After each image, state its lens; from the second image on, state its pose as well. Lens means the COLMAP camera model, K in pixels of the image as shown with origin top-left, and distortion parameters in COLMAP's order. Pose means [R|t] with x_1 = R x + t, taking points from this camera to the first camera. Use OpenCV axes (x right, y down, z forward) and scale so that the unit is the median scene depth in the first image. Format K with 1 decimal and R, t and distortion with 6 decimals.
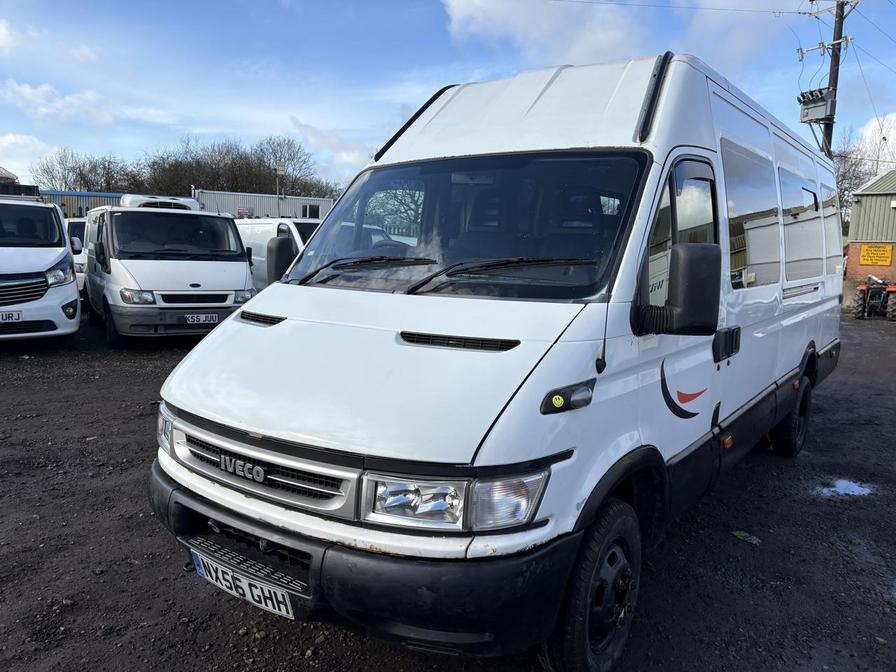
lens RADIAL K [[670.1, 0, 442.4], [0, 670.1, 334.3], [0, 0, 1]] dist [0.015362, 0.002374]
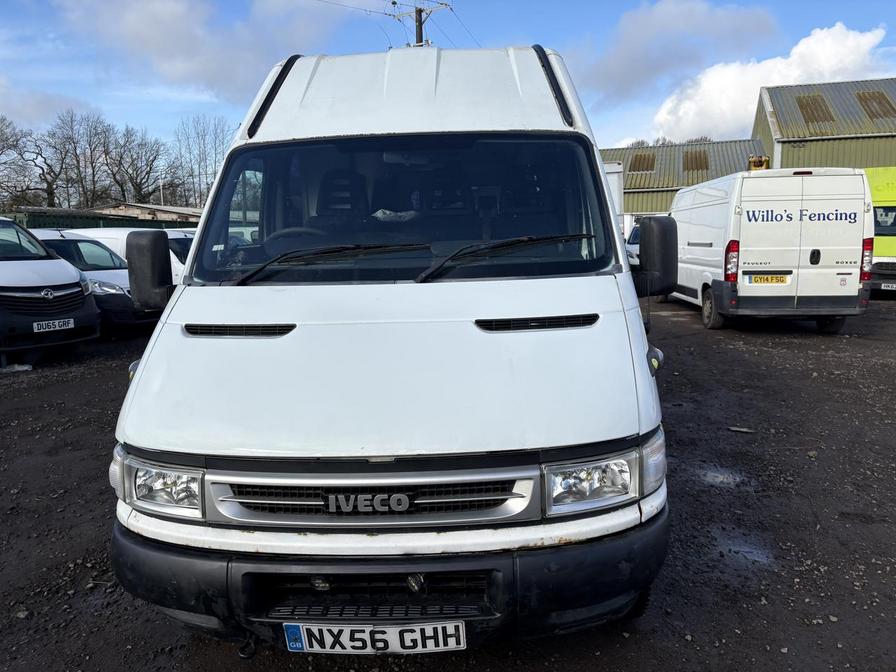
lens RADIAL K [[670.1, 0, 444.4], [0, 670.1, 336.8], [0, 0, 1]] dist [0.015362, 0.002374]
pose [[0.833394, -0.130425, 0.537069, -0.643609], [0.115592, 0.991398, 0.061388, -0.046645], [-0.540456, 0.010921, 0.841302, 0.241178]]
